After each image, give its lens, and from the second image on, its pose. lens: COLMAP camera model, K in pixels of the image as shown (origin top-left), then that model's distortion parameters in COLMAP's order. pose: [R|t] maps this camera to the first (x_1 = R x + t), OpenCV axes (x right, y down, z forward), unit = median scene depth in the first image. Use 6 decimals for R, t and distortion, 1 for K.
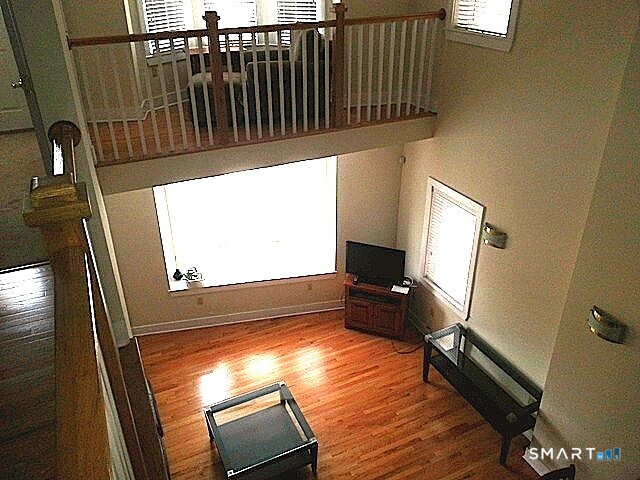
lens RADIAL K [[516.7, 0, 320.0], [0, 516.7, 240.0], [0, 0, 1]] dist [0.045626, -0.085632]
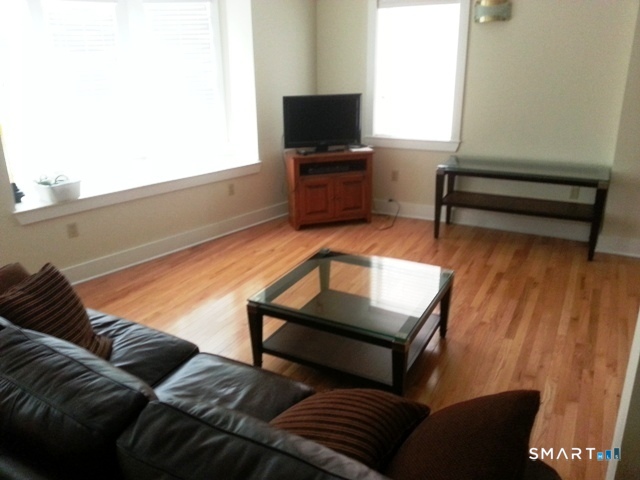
lens RADIAL K [[516.7, 0, 320.0], [0, 516.7, 240.0], [0, 0, 1]] dist [0.045626, -0.085632]
pose [[0.800917, -0.197473, 0.565276, -0.353638], [0.280249, 0.957894, -0.062444, 0.250517], [-0.529144, 0.208431, 0.822535, 0.407861]]
